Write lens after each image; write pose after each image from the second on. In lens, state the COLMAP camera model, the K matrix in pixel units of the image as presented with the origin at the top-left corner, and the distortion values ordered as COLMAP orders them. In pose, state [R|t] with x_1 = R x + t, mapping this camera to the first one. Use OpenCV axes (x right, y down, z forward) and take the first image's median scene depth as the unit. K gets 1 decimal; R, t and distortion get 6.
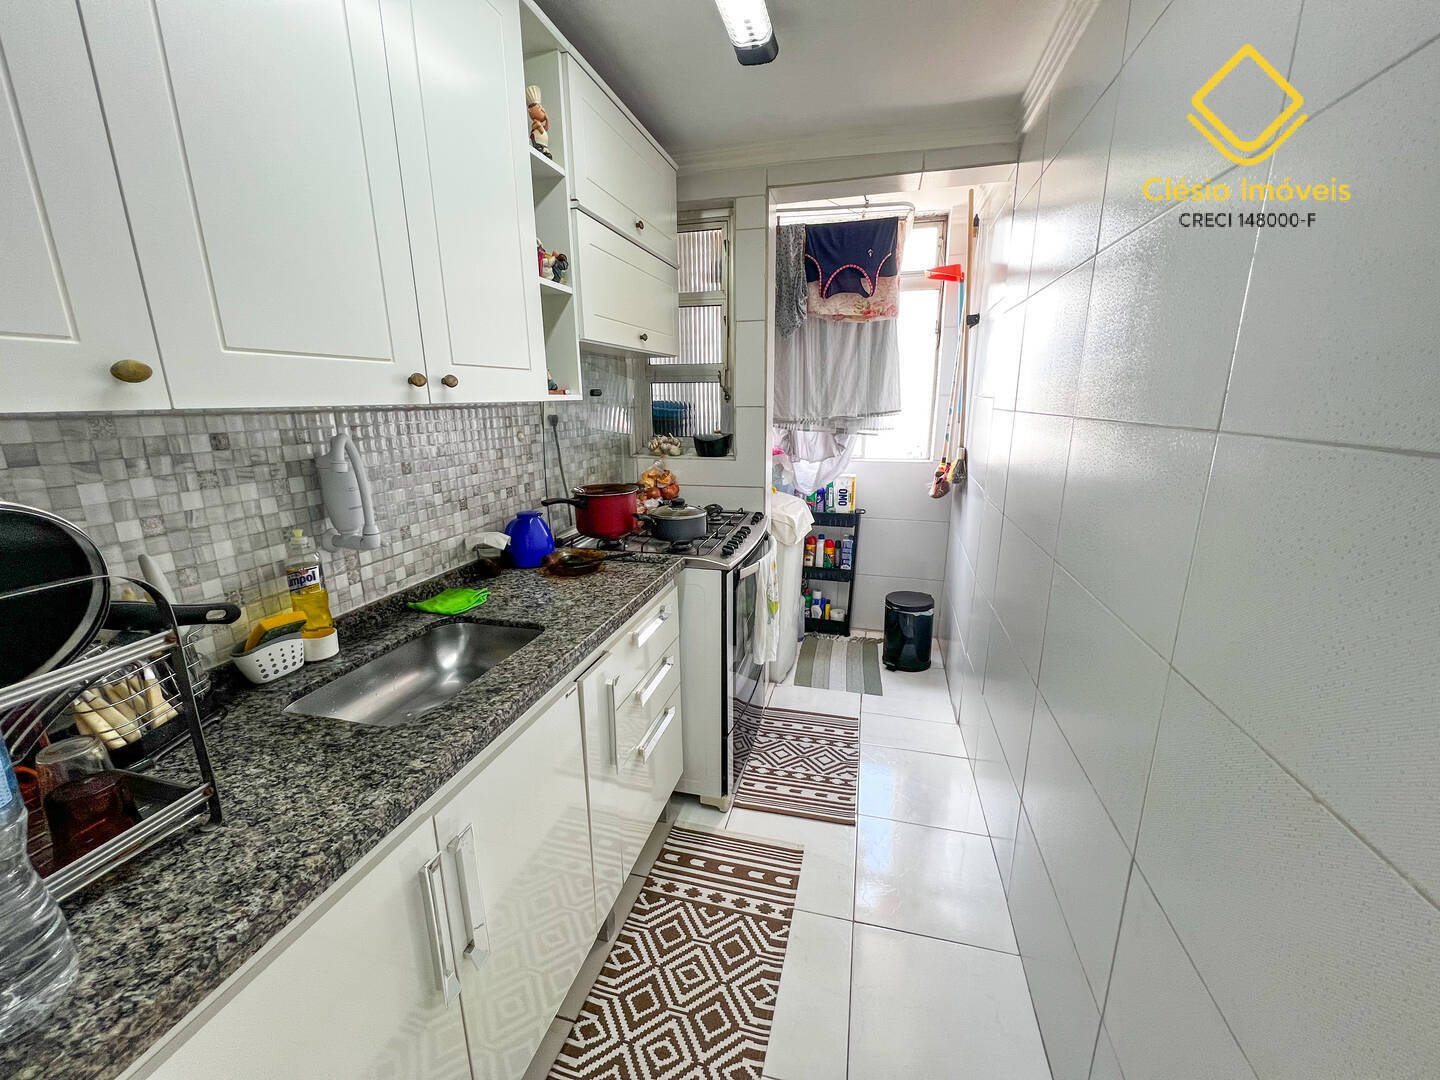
lens RADIAL K [[573.9, 0, 720.9], [0, 573.9, 543.5], [0, 0, 1]] dist [-0.001643, 0.000777]
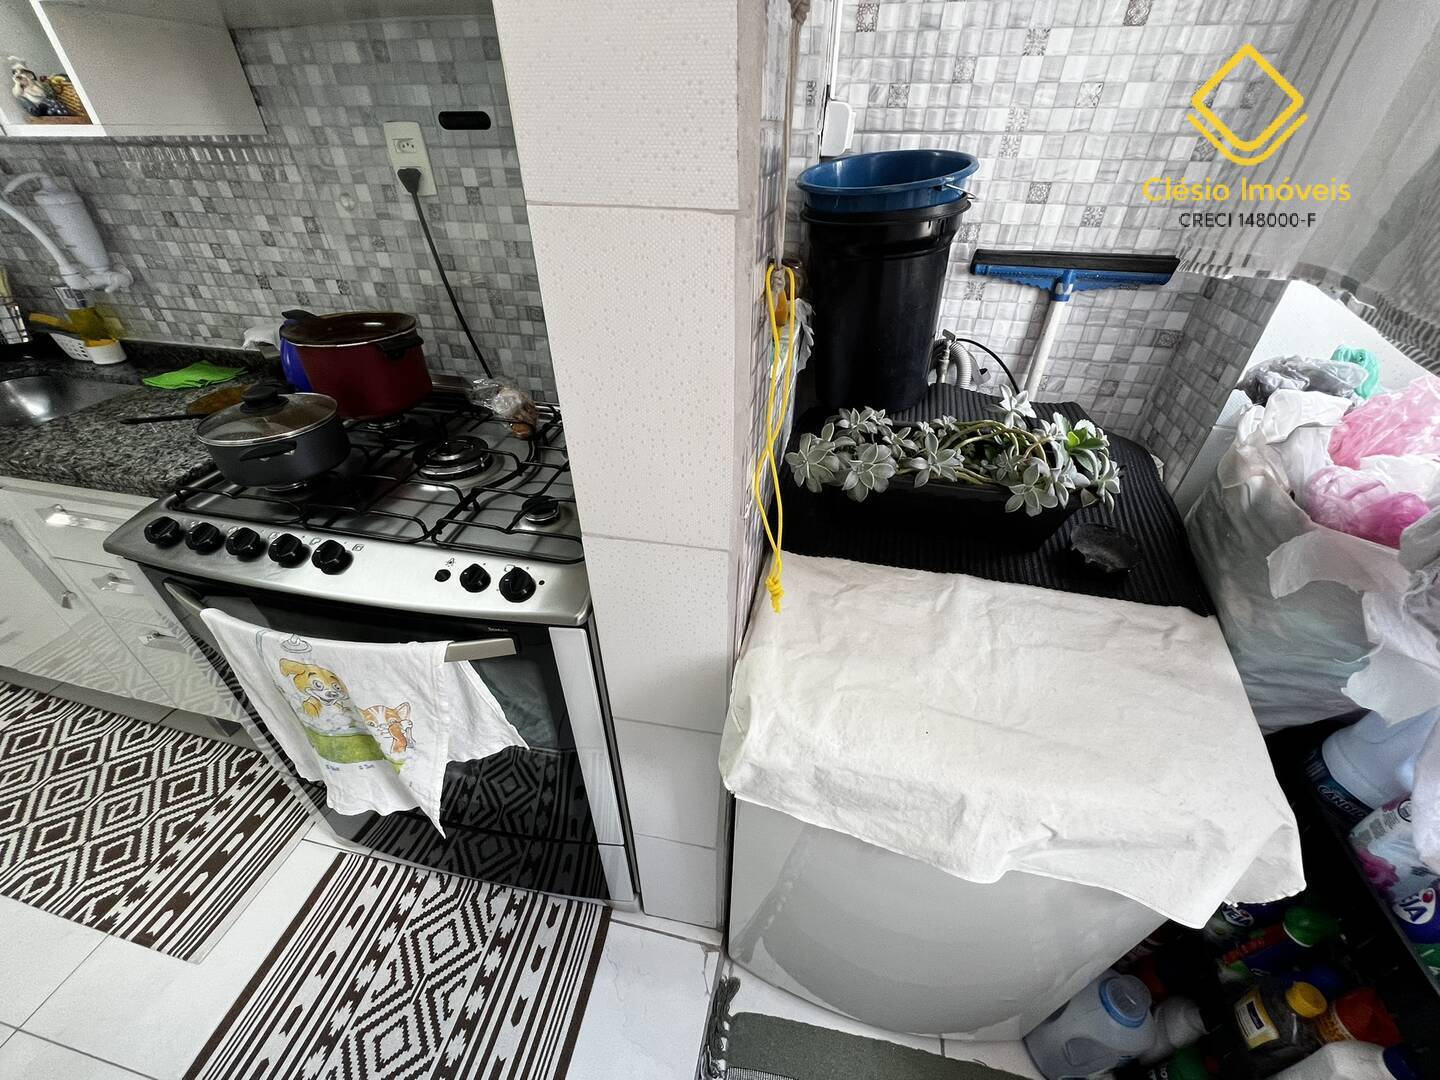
lens RADIAL K [[578.3, 0, 717.1], [0, 578.3, 541.9], [0, 0, 1]] dist [0.001620, 0.000075]
pose [[0.029321, 0.589180, -0.807469, 0.452035], [-0.250859, 0.786301, 0.564625, -0.396487], [0.967580, 0.186005, 0.170857, 1.509165]]
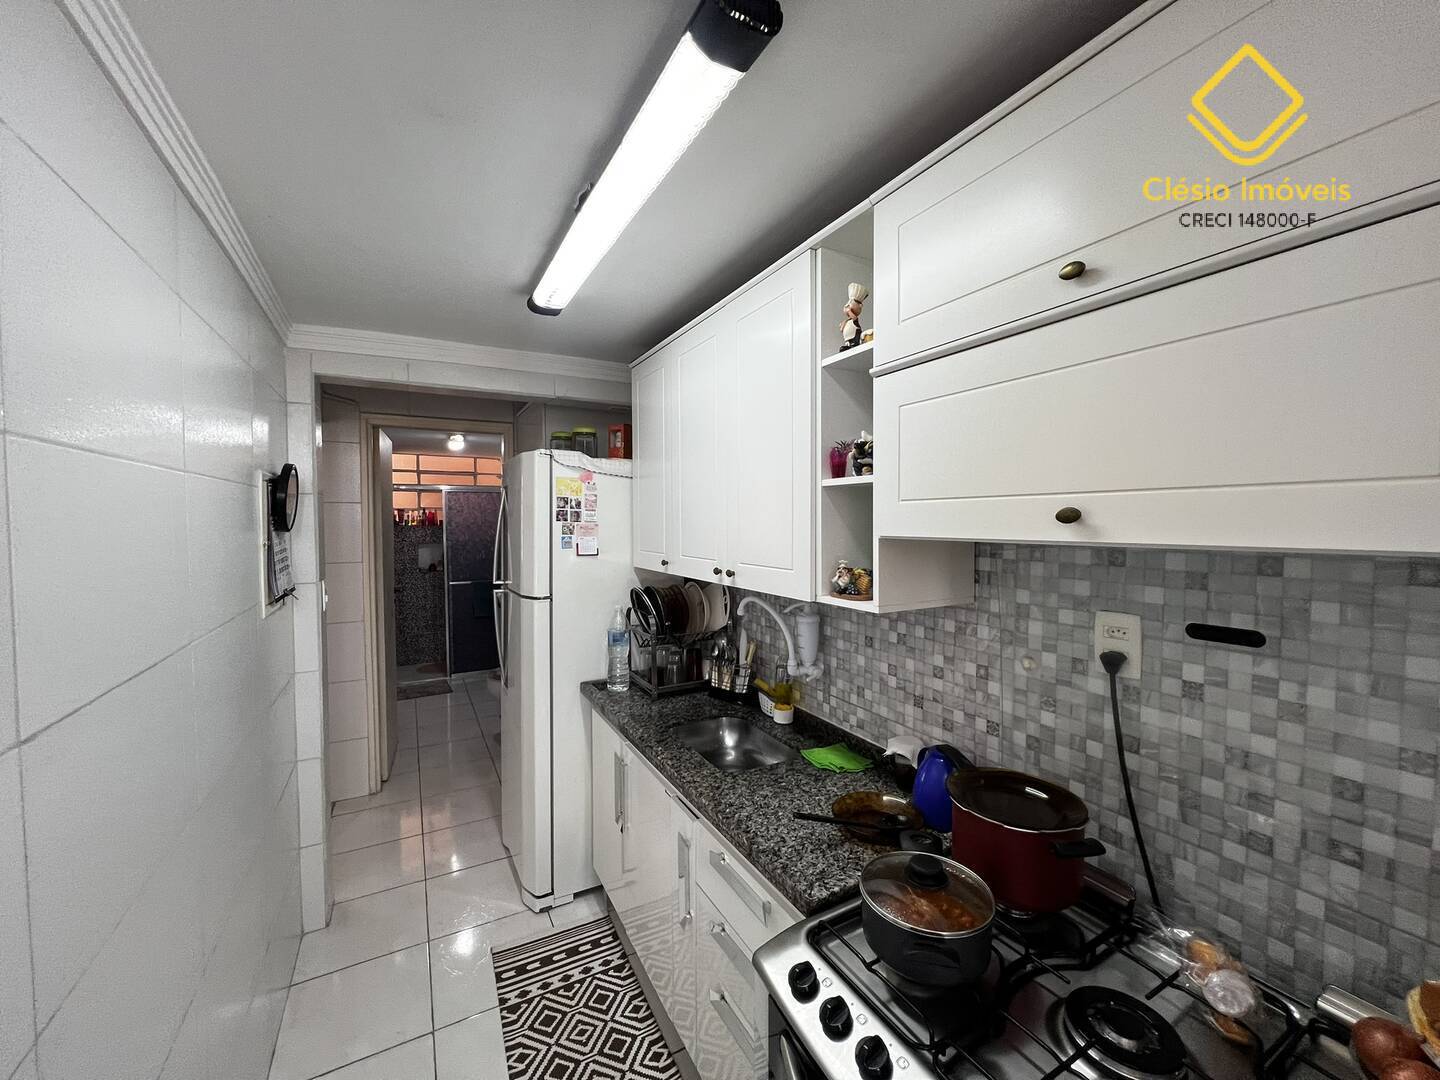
lens RADIAL K [[578.4, 0, 715.1], [0, 578.4, 543.5], [0, 0, 1]] dist [-0.002597, -0.000065]
pose [[-0.735103, 0.041077, -0.676710, 0.404699], [-0.158593, 0.960049, 0.230554, -0.463106], [0.659145, 0.276802, -0.699220, 1.321845]]
